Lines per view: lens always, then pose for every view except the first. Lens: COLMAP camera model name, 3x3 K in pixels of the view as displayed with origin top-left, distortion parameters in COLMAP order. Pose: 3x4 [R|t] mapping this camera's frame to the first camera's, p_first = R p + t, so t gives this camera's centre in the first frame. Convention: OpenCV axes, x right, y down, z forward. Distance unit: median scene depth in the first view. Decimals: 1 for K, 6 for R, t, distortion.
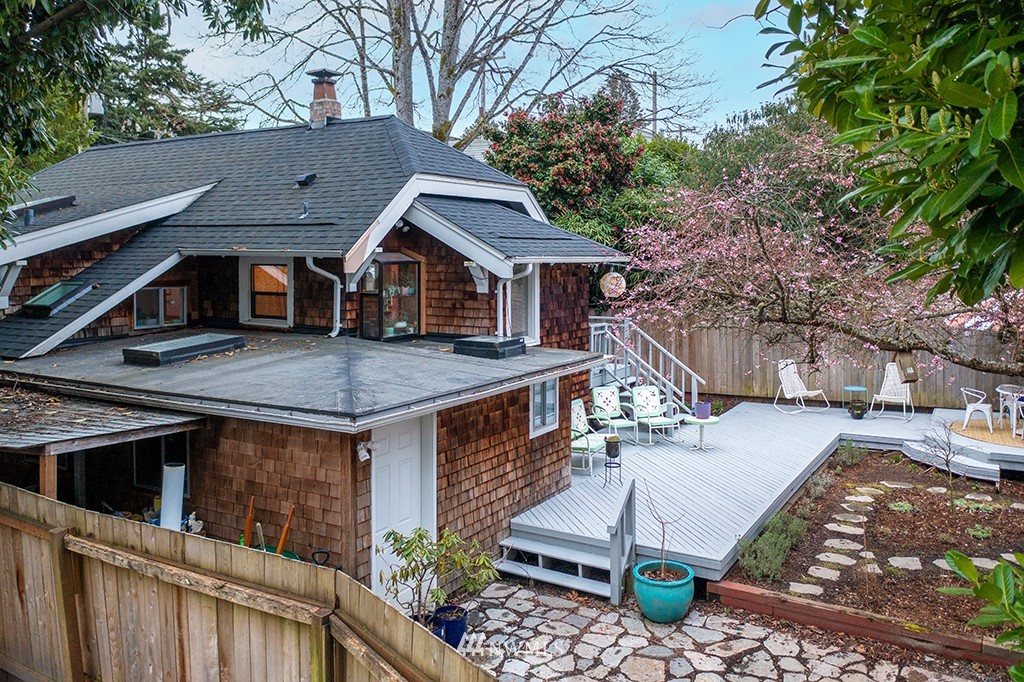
lens RADIAL K [[821.7, 0, 512.0], [0, 821.7, 341.0], [0, 0, 1]] dist [0.001890, -0.000304]
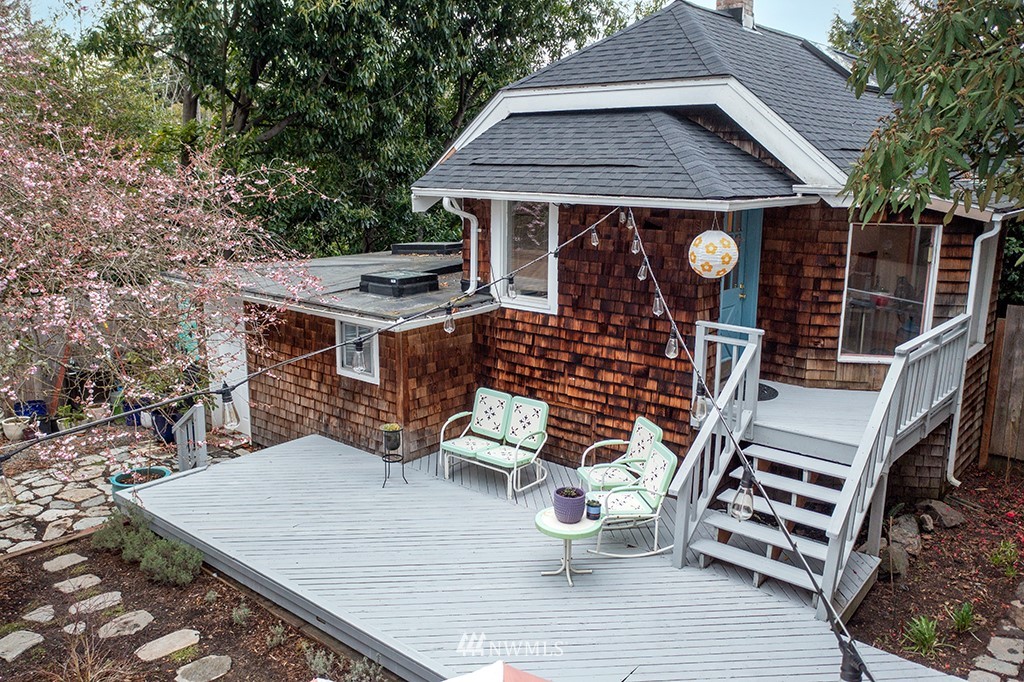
lens RADIAL K [[833.7, 0, 511.8], [0, 833.7, 361.6], [0, 0, 1]] dist [0.003966, 0.004699]
pose [[-0.178333, 0.219977, -0.959066, 0.892557], [-0.121893, 0.962243, 0.243371, -0.154180], [0.976391, 0.160305, -0.144786, 1.282344]]
